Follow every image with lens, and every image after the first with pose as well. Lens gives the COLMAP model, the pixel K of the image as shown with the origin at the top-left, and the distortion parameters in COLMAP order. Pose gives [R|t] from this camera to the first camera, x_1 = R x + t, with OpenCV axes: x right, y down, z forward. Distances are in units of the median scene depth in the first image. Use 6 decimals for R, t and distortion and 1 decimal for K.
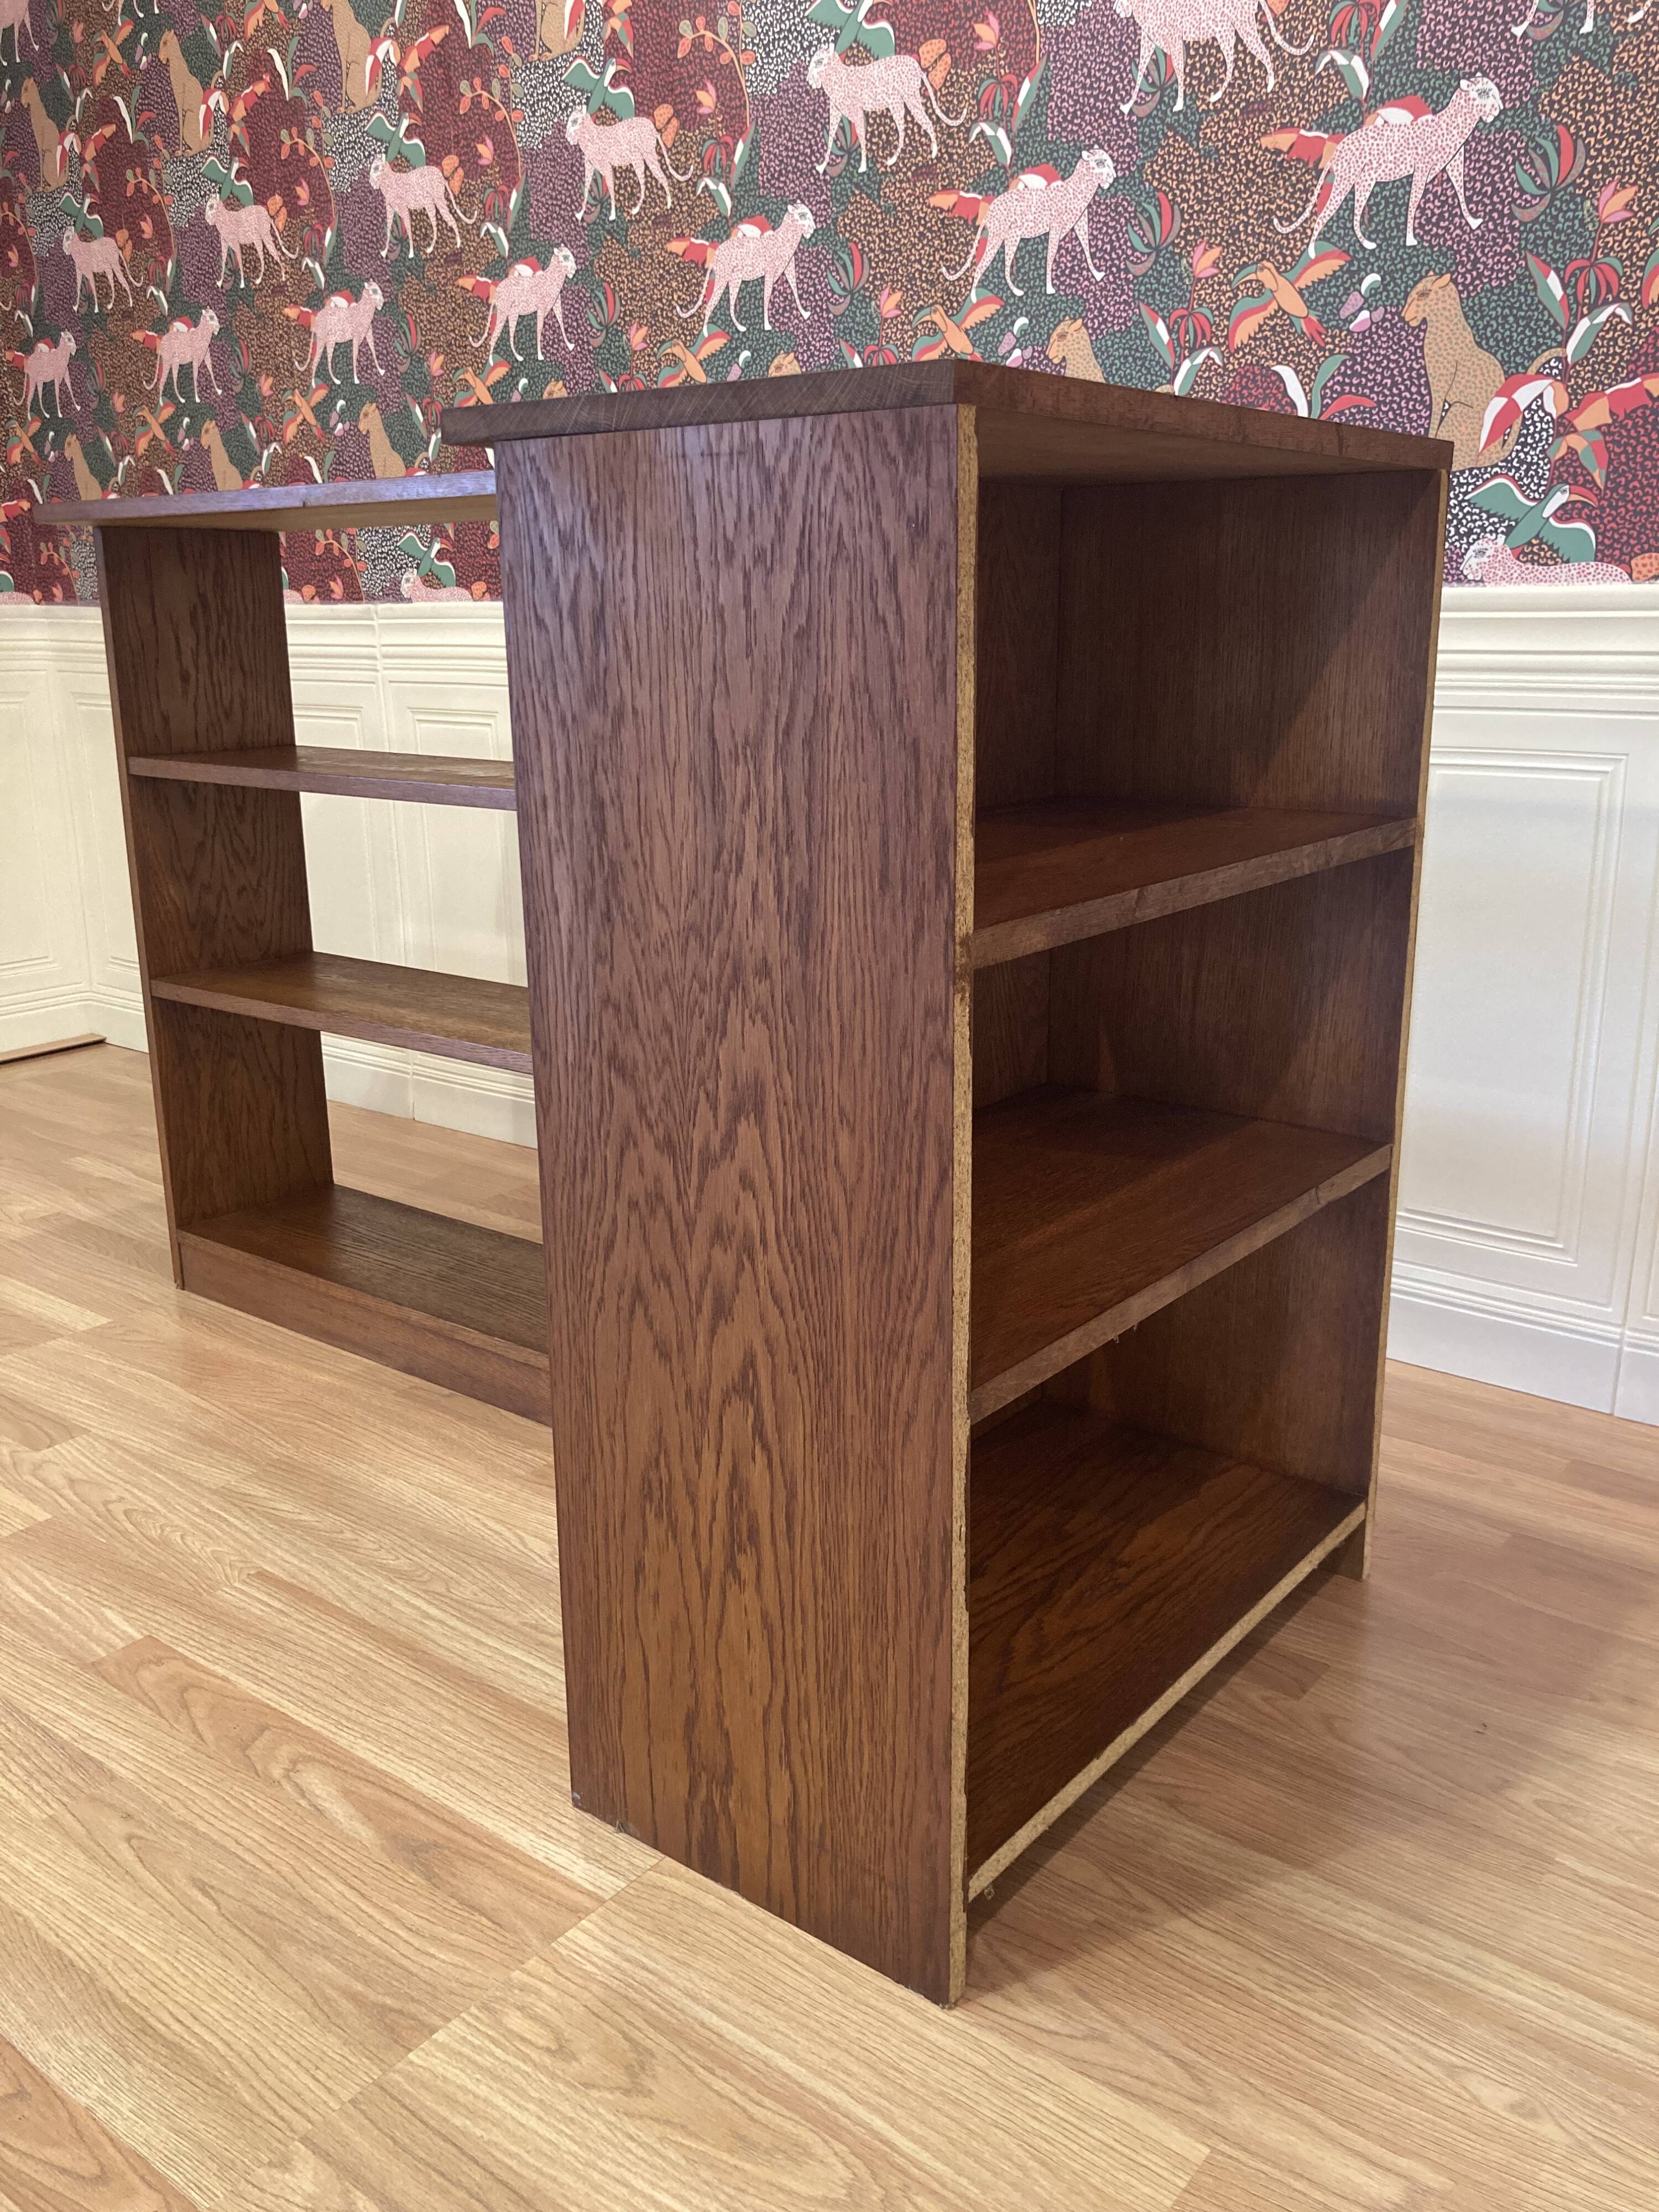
lens RADIAL K [[1822.9, 0, 849.2], [0, 1822.9, 1089.8], [0, 0, 1]] dist [0.019526, -0.005298]
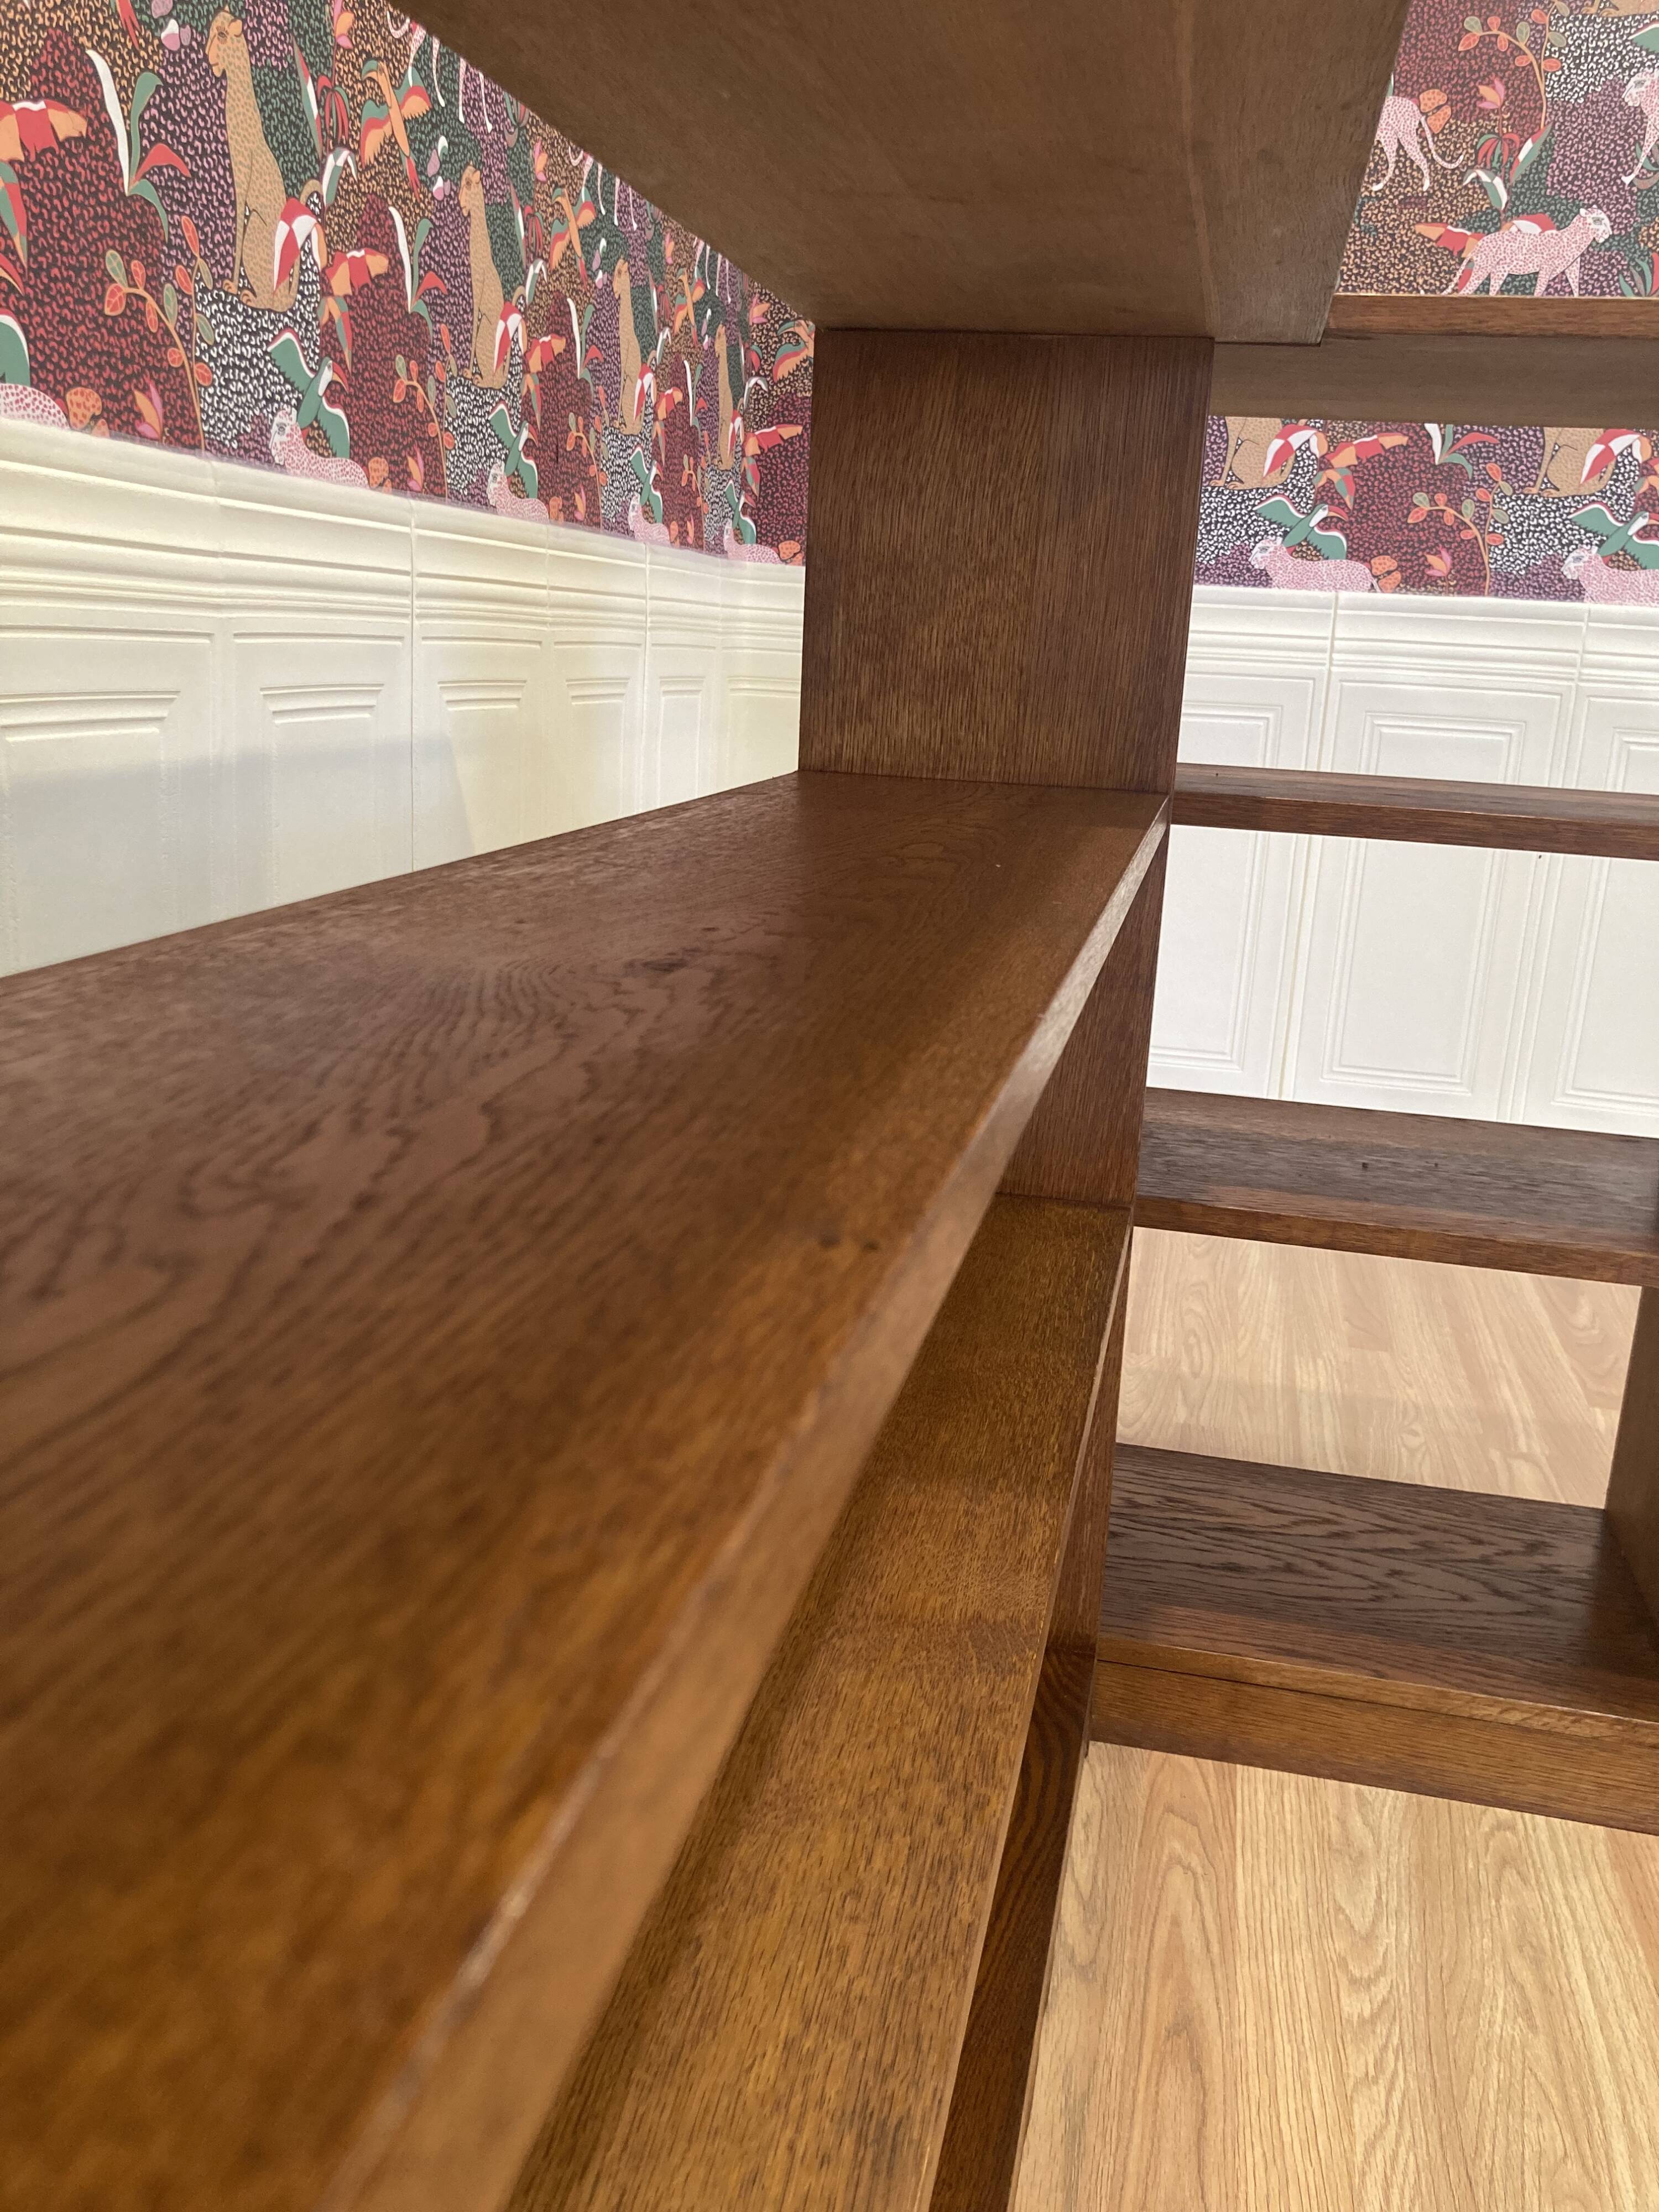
lens RADIAL K [[1822.9, 0, 863.5], [0, 1822.9, 1101.7], [0, 0, 1]] dist [0.019526, -0.005298]
pose [[-0.447767, -0.235711, 0.862522, -0.571569], [0.180133, 0.921071, 0.345226, -0.300826], [-0.875818, 0.309950, -0.369966, 1.364147]]
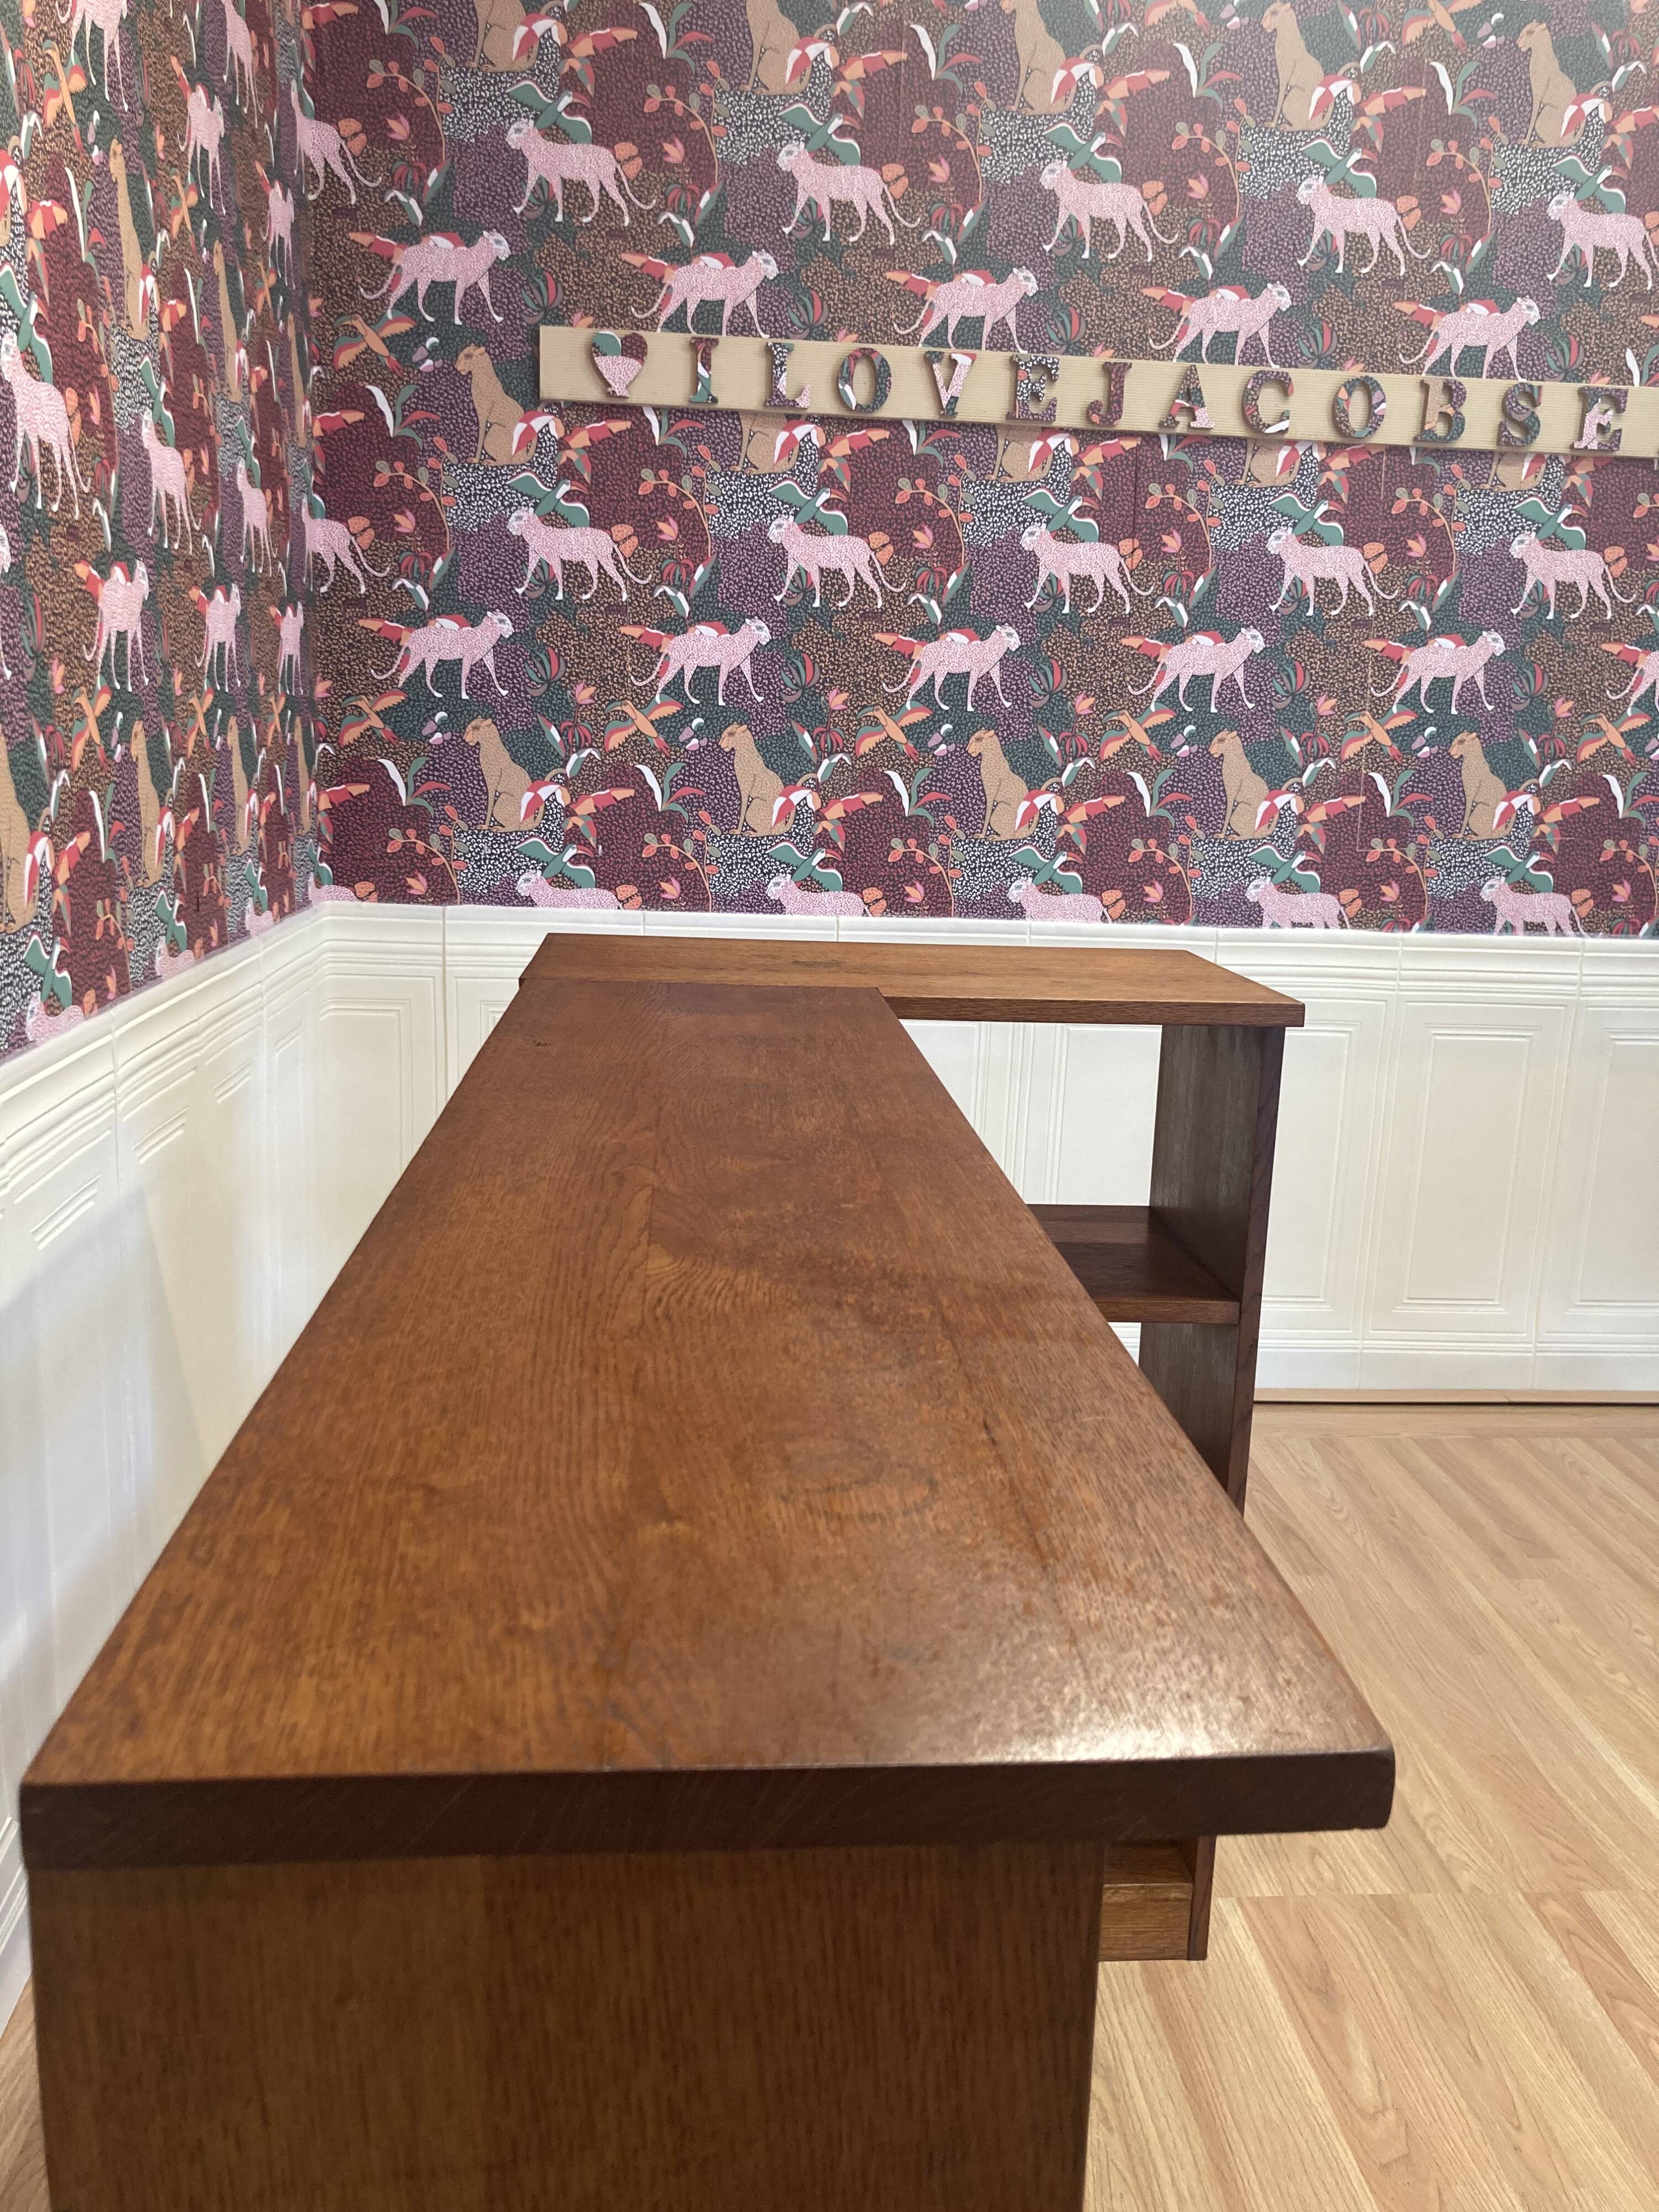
lens RADIAL K [[1822.9, 0, 871.6], [0, 1822.9, 1092.4], [0, 0, 1]] dist [0.019526, -0.005298]
pose [[-0.690720, -0.162021, 0.704738, -0.707189], [0.154711, 0.918899, 0.362890, -0.619817], [-0.706378, 0.359686, -0.609635, 1.506726]]
